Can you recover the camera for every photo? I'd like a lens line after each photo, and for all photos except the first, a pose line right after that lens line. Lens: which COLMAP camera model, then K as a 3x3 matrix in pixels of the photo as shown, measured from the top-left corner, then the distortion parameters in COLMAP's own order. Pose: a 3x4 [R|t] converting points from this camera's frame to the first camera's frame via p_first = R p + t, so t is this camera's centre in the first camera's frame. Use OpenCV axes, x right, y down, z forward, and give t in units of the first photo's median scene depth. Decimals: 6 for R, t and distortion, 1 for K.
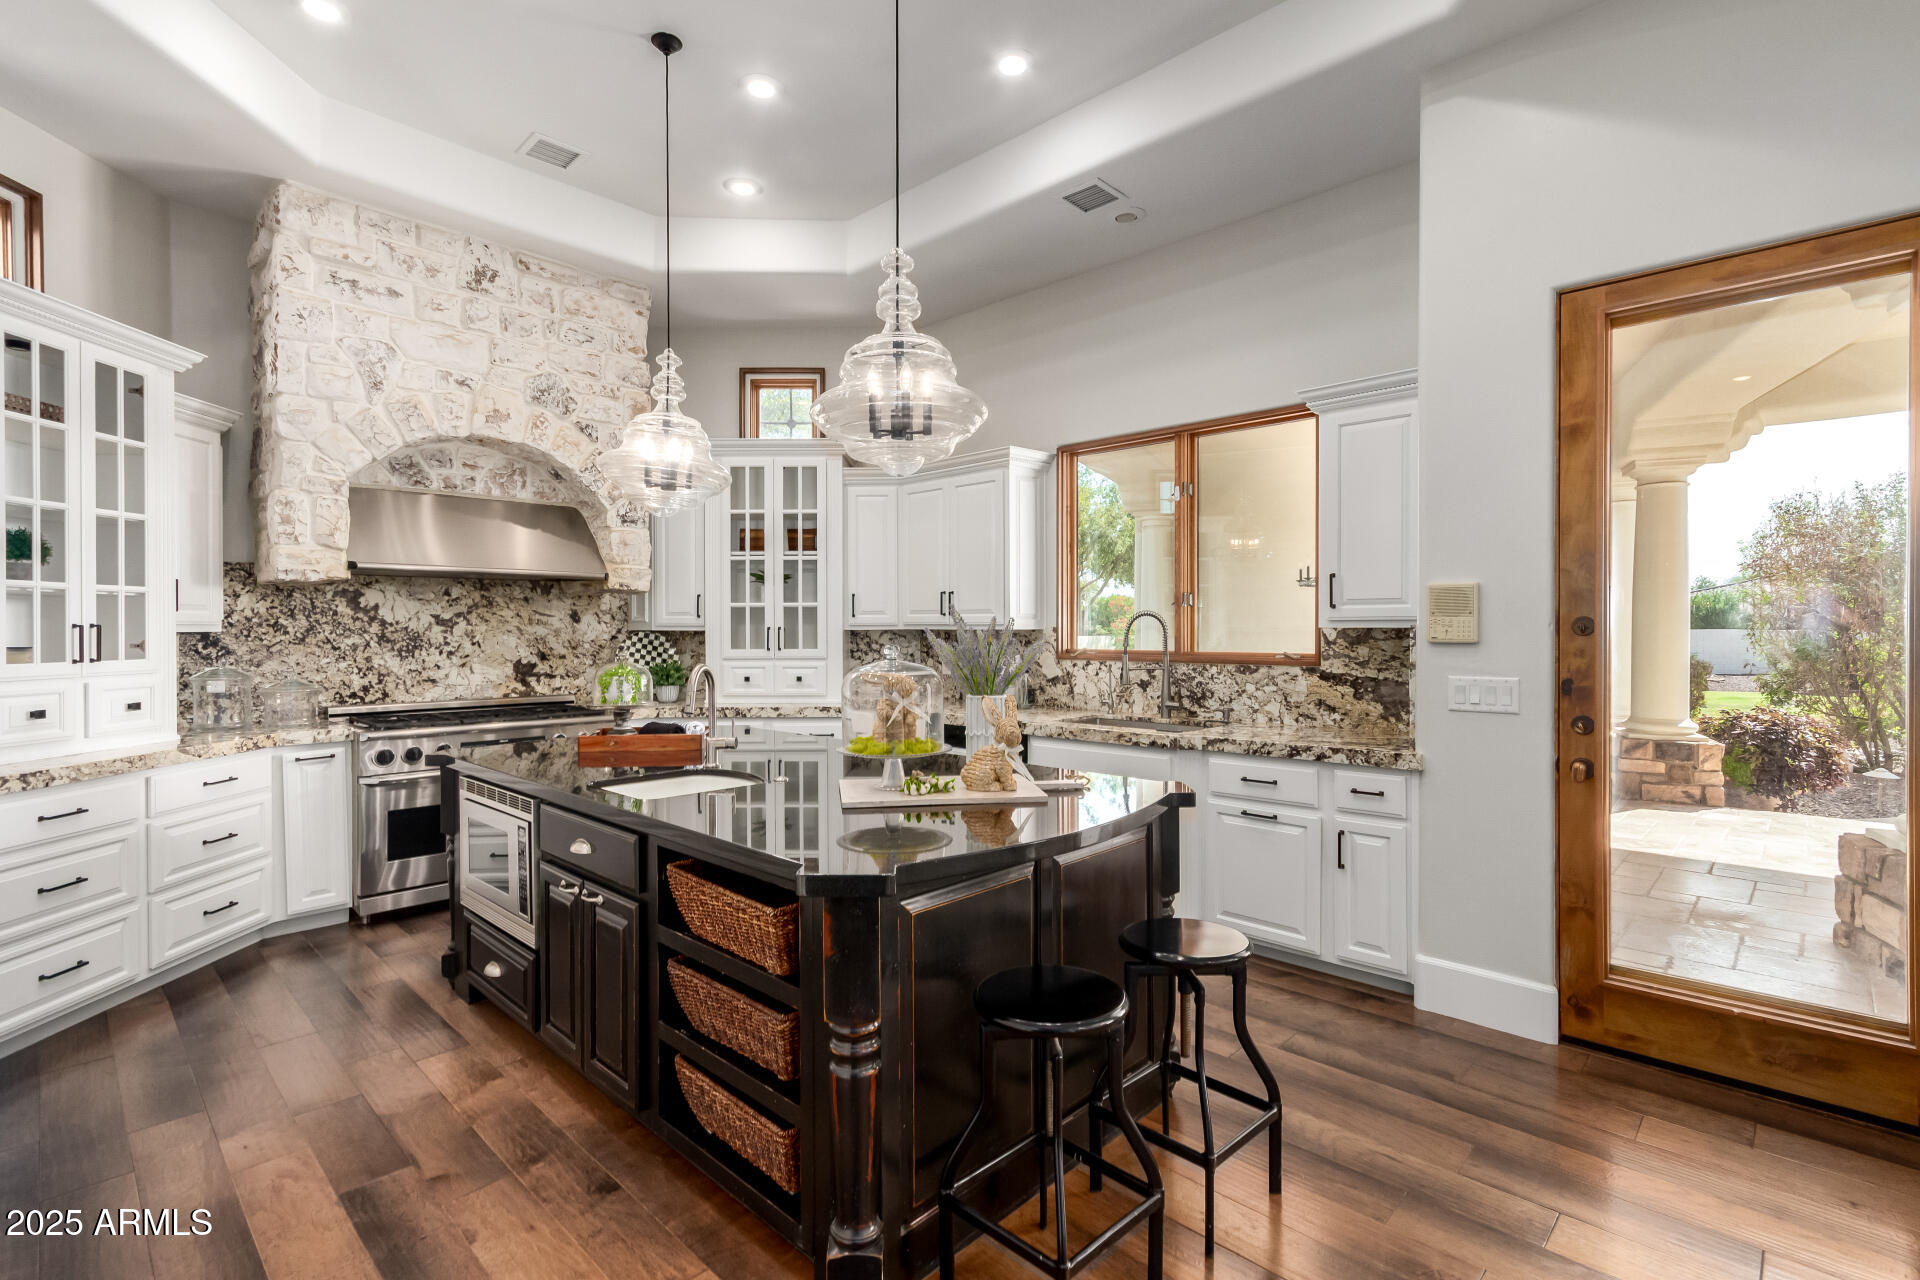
lens RADIAL K [[889.3, 0, 954.6], [0, 889.3, 638.0], [0, 0, 1]] dist [0.010484, -0.001746]
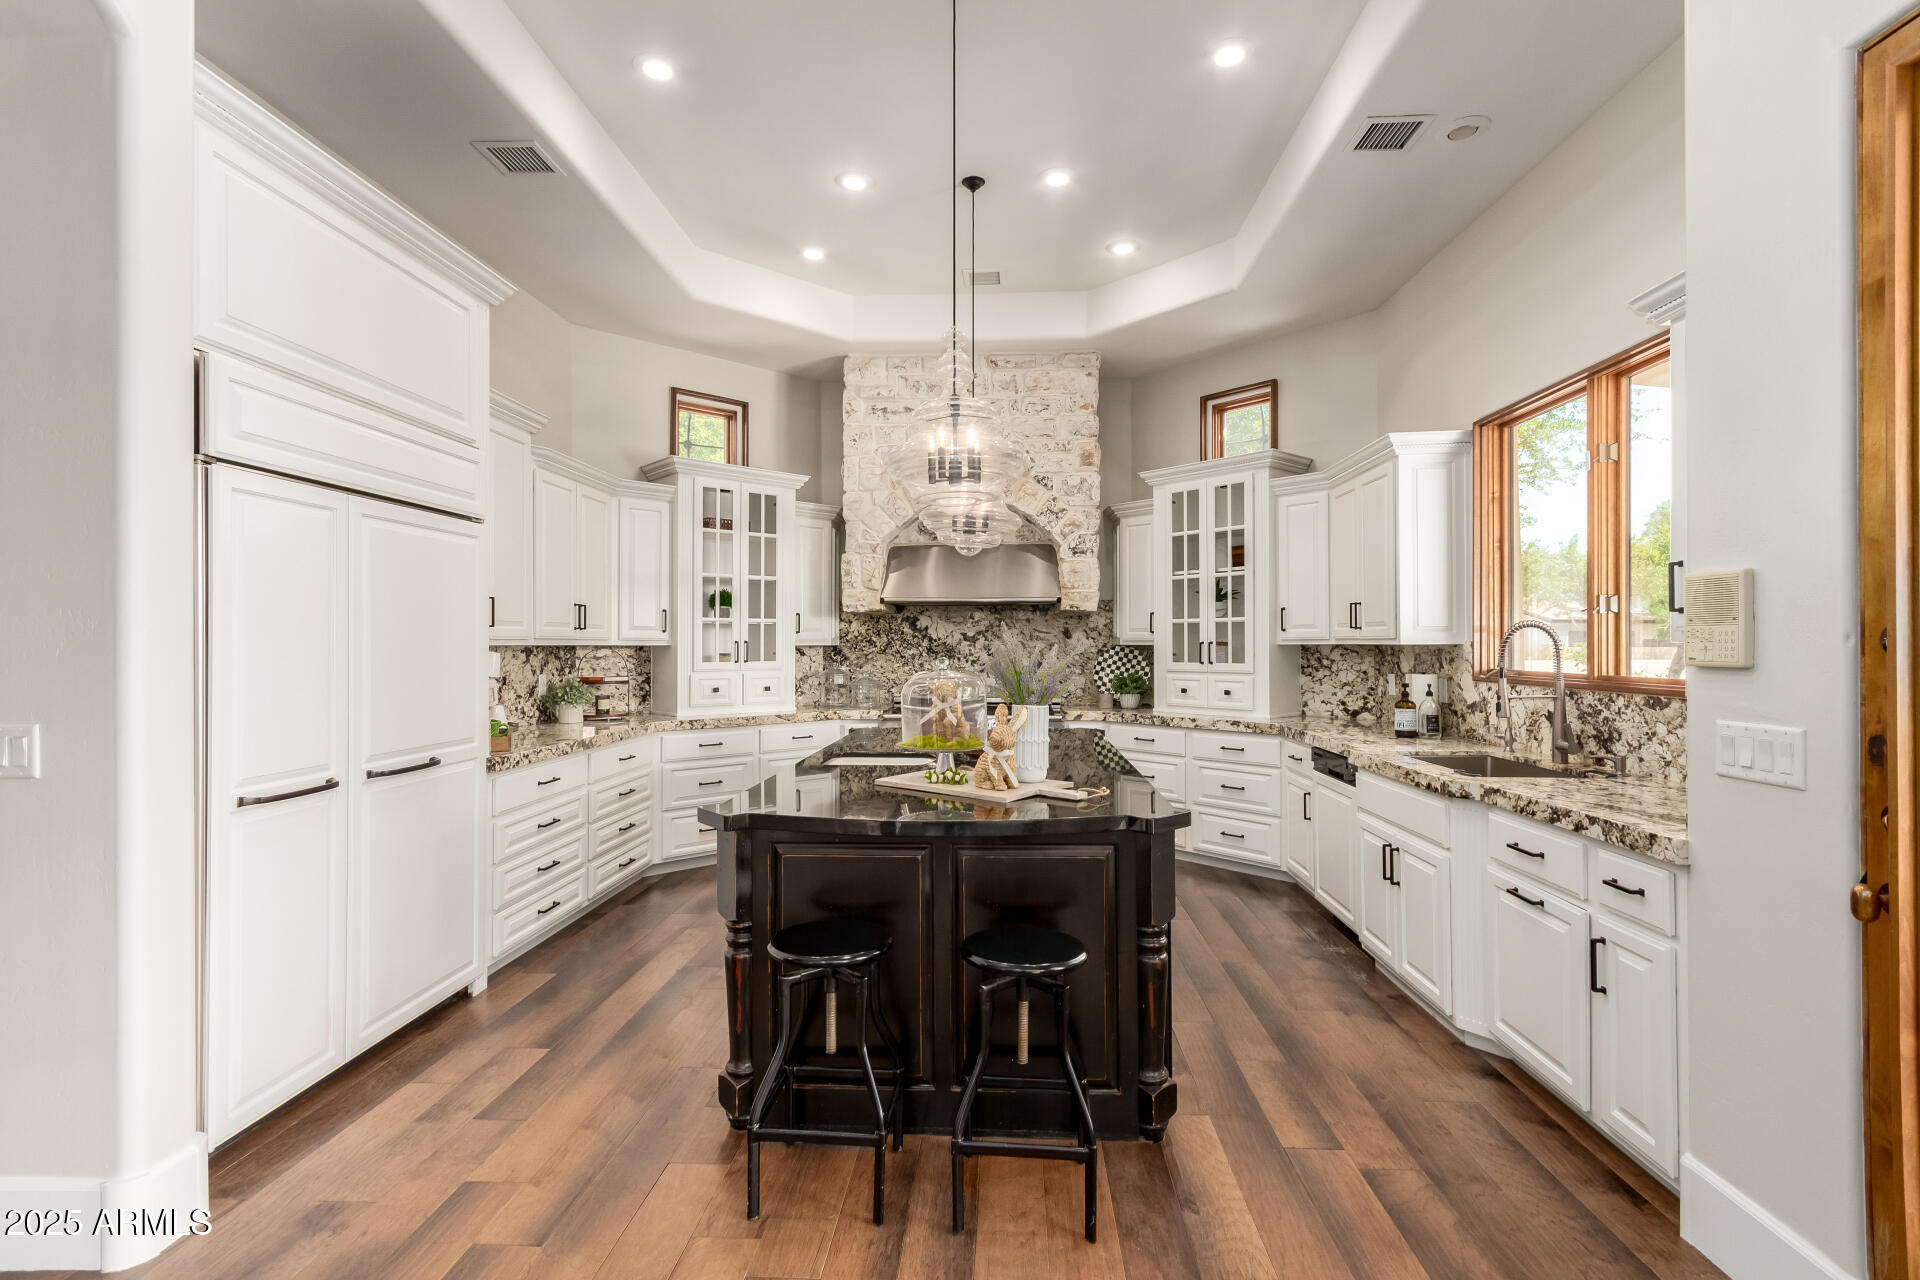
lens RADIAL K [[889.3, 0, 958.9], [0, 889.3, 638.1], [0, 0, 1]] dist [0.010484, -0.001746]
pose [[0.651505, -0.004205, -0.758633, 0.528658], [-0.007979, 0.999891, -0.012394, -0.002097], [0.758602, 0.014128, 0.651401, 0.141761]]
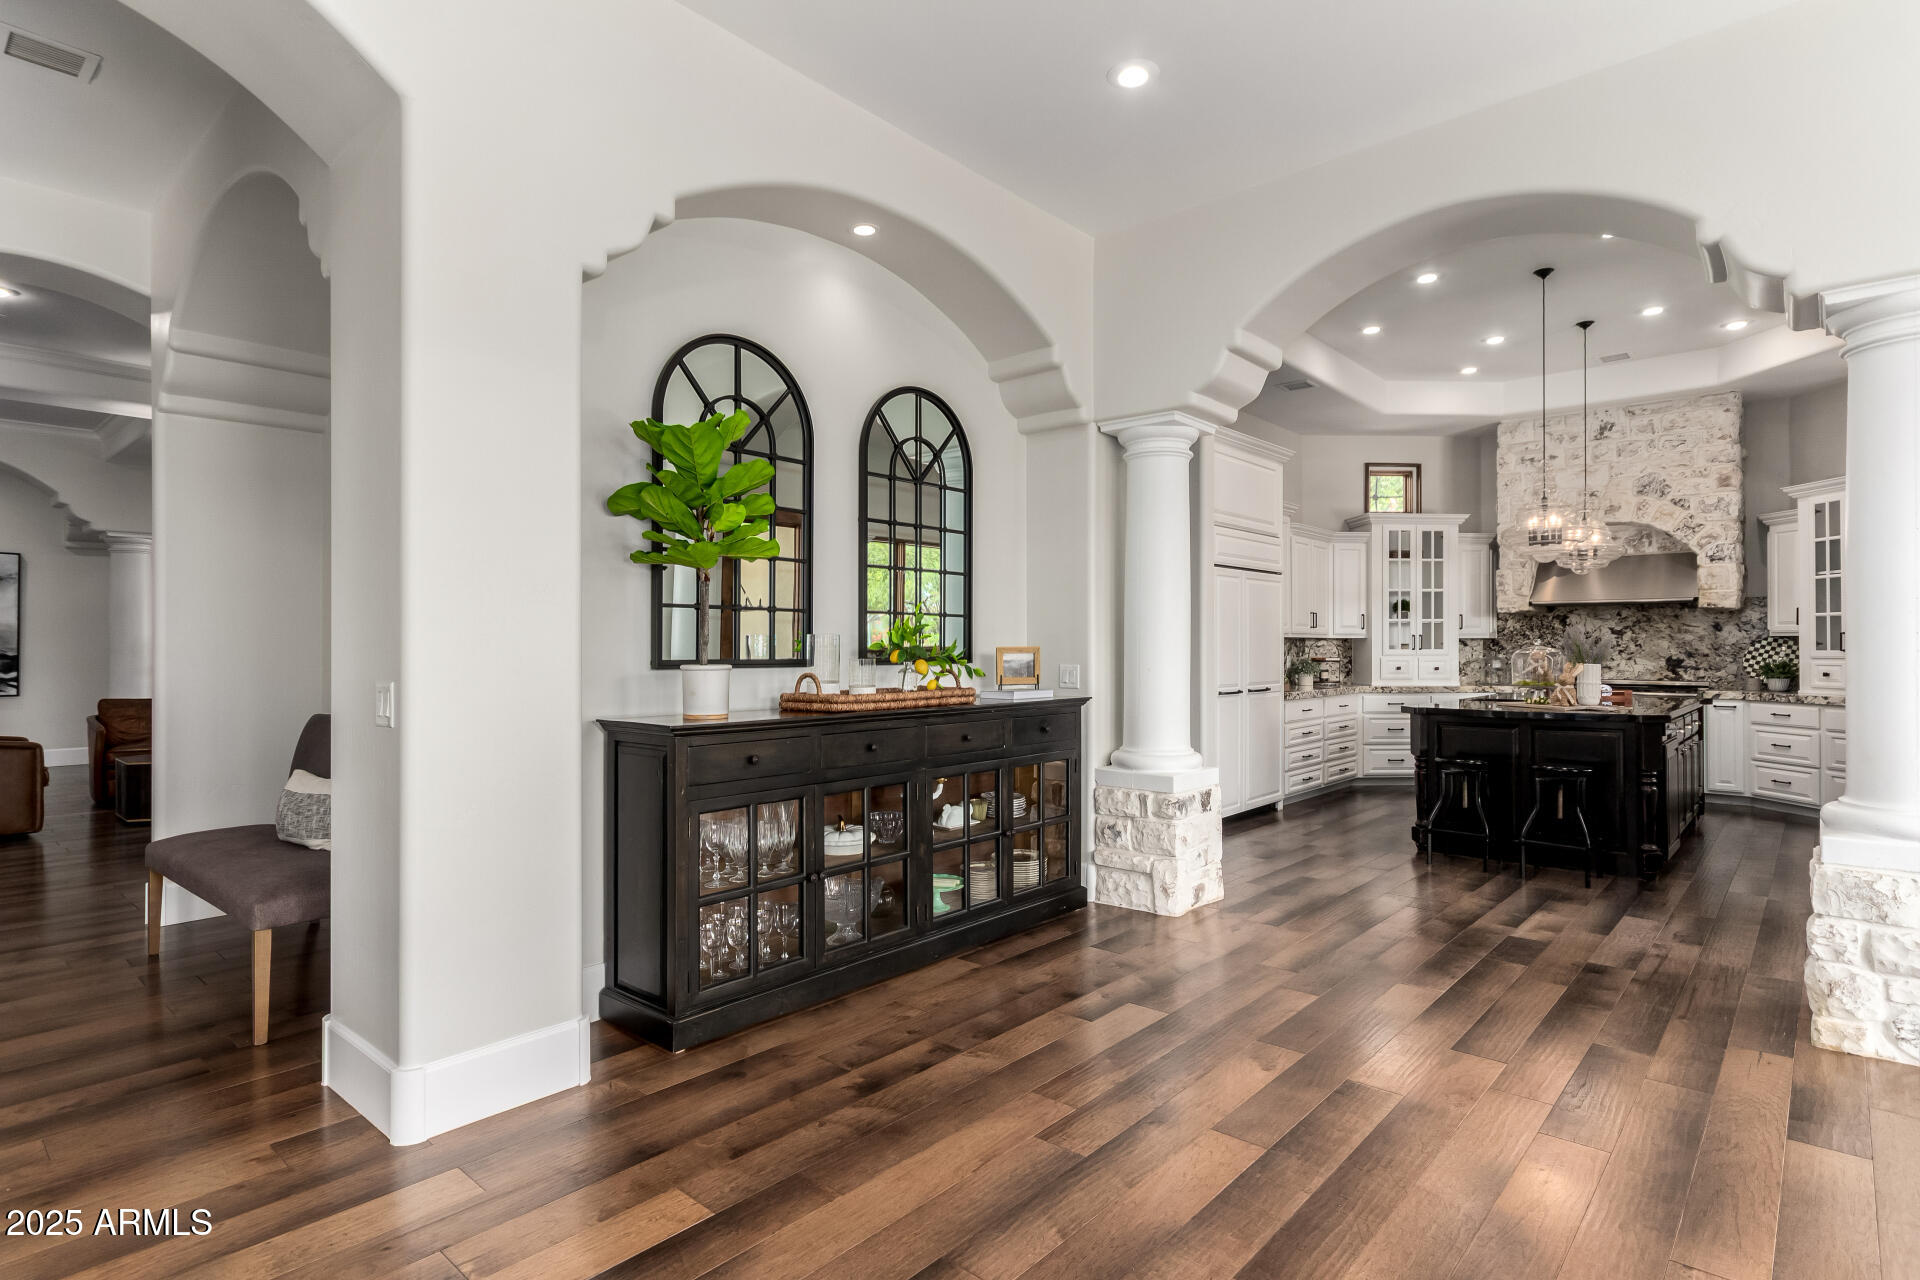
lens RADIAL K [[983.3, 0, 967.0], [0, 983.3, 642.2], [0, 0, 1]] dist [0.007718, -0.000206]
pose [[0.049303, -0.004361, -0.998774, 1.435636], [-0.009110, 0.999947, -0.004816, 0.024992], [0.998742, 0.009336, 0.049261, -0.341114]]
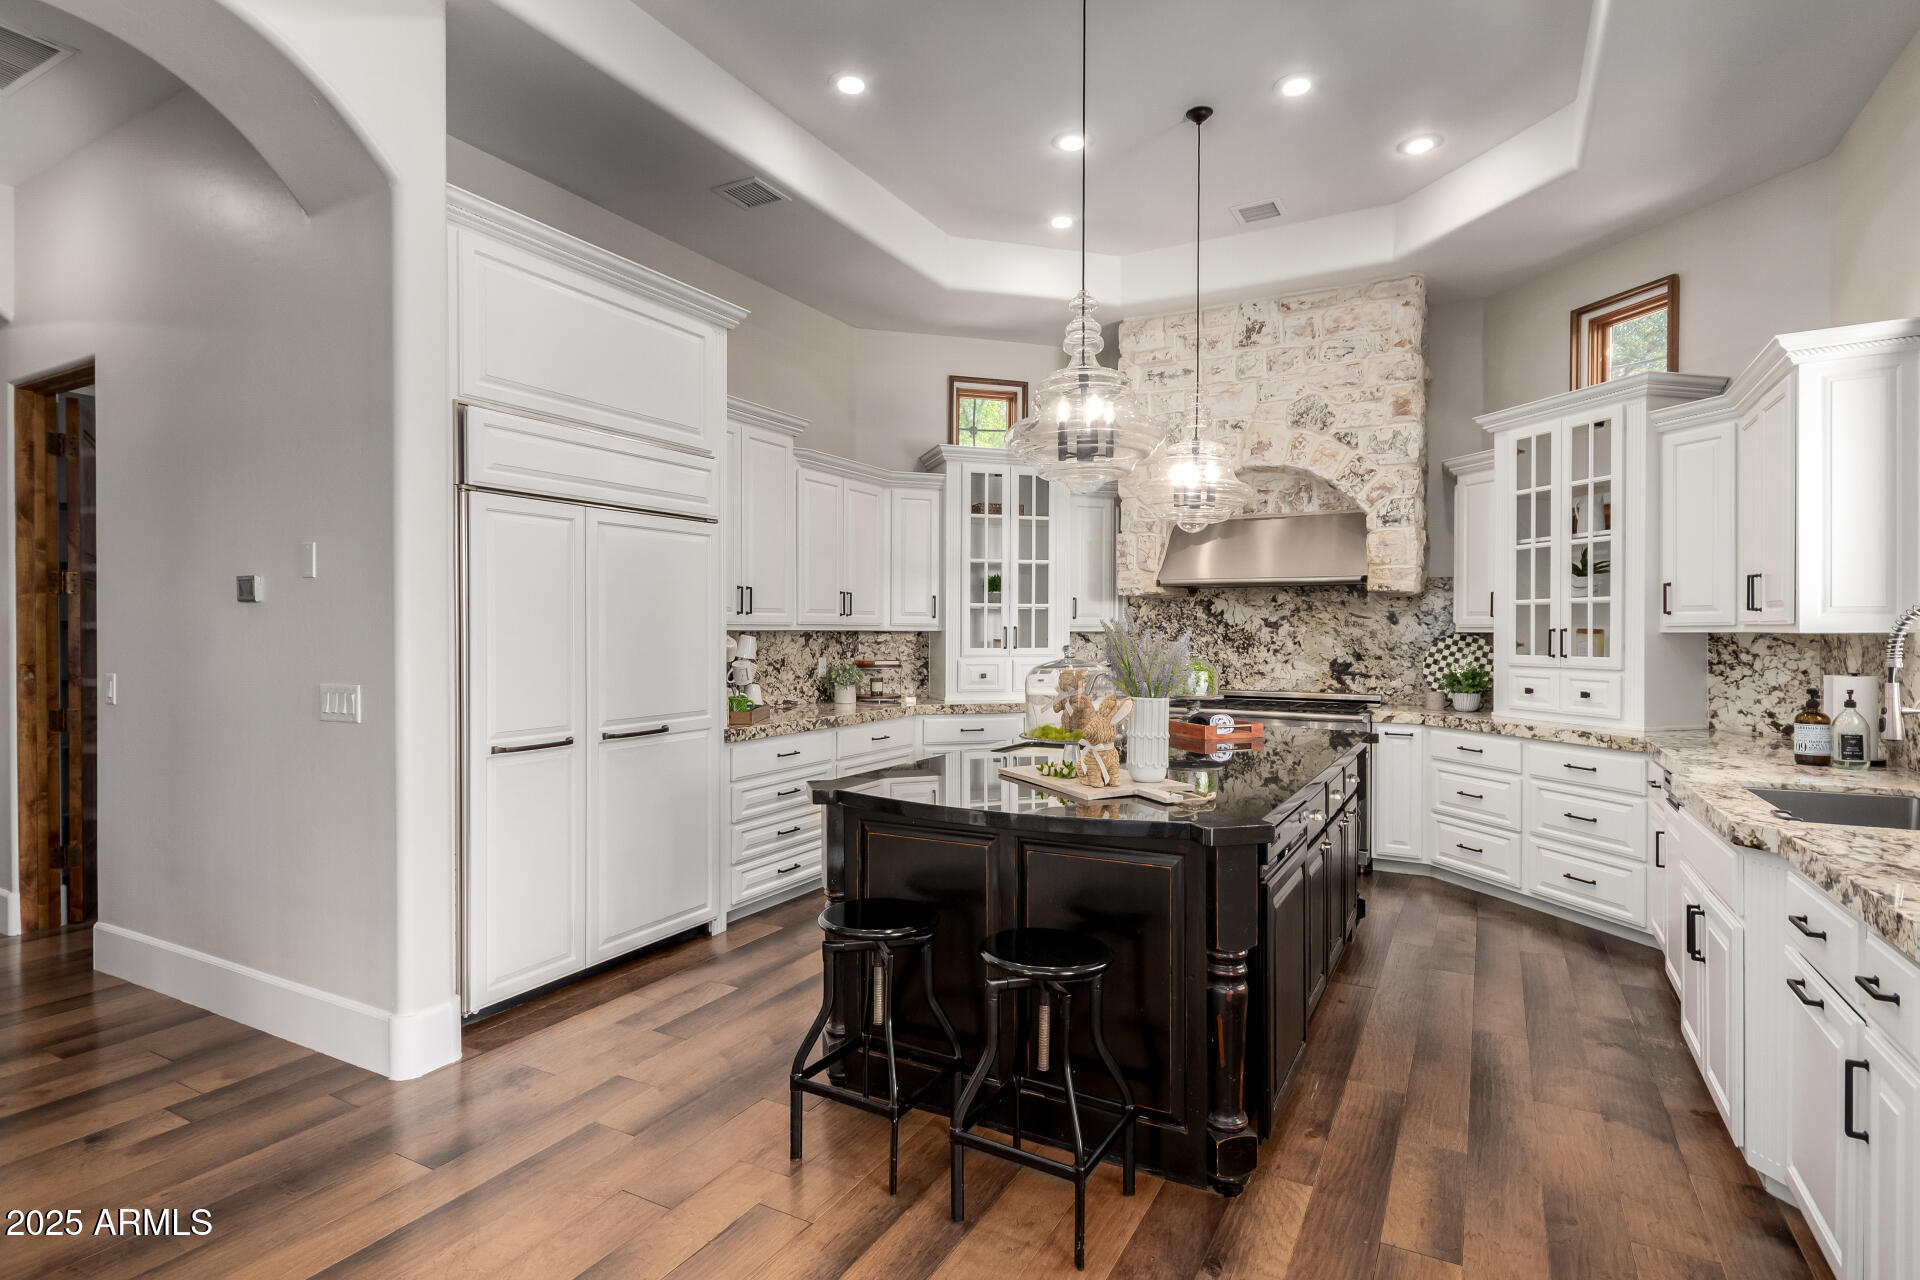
lens RADIAL K [[960.8, 0, 959.6], [0, 960.8, 635.8], [0, 0, 1]] dist [0.011526, -0.005613]
pose [[0.260273, 0.008128, -0.965501, 0.666396], [-0.012573, 0.999908, 0.005028, -0.004663], [0.965453, 0.010830, 0.260351, 0.333204]]
